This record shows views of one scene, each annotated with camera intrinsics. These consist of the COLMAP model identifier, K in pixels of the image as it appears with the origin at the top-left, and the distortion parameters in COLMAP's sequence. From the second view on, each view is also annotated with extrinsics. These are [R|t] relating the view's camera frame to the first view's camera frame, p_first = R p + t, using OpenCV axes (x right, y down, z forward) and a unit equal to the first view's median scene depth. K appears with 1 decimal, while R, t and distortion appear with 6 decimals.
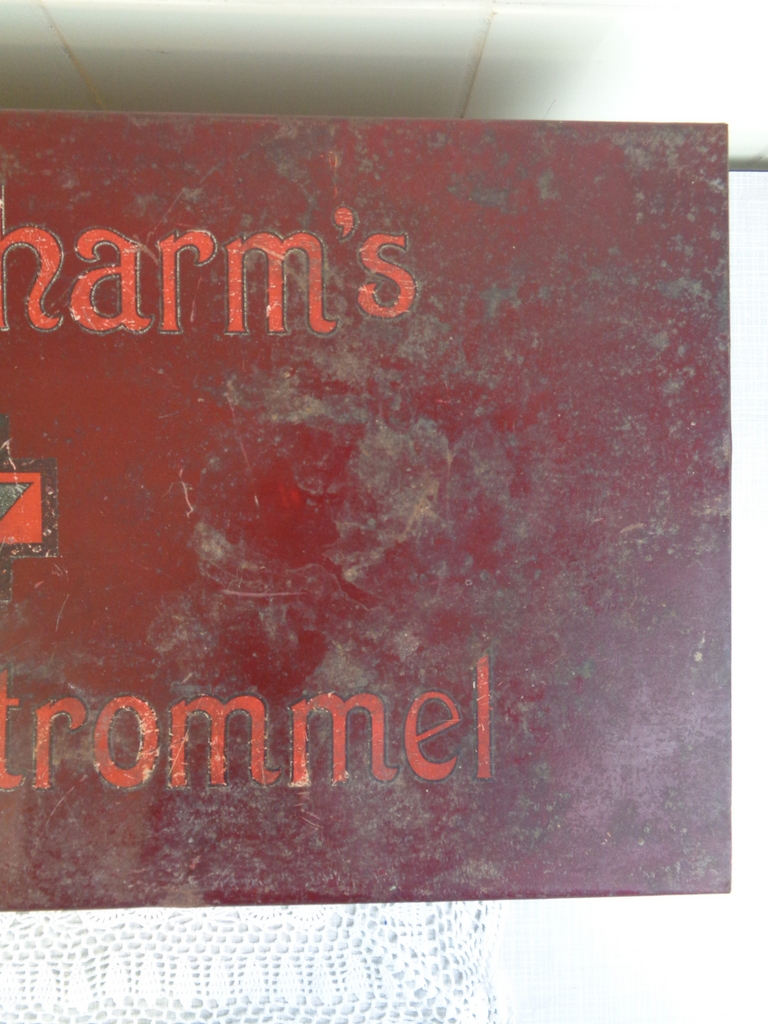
lens RADIAL K [[753.4, 0, 388.3], [0, 753.4, 517.4], [0, 0, 1]] dist [-0.004633, -0.008074]
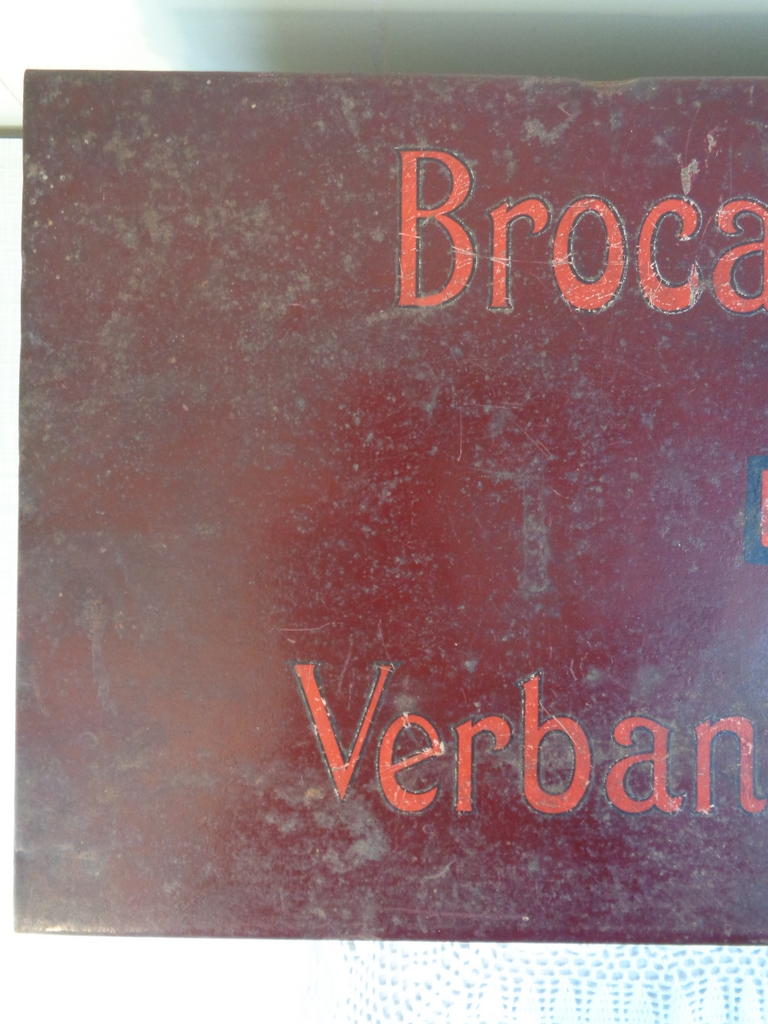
lens RADIAL K [[753.4, 0, 383.2], [0, 753.4, 508.8], [0, 0, 1]] dist [-0.004633, -0.008074]
pose [[0.997055, 0.013142, -0.075550, -0.715954], [-0.013291, 0.999911, -0.001466, 0.002272], [0.075524, 0.002466, 0.997141, 0.033355]]
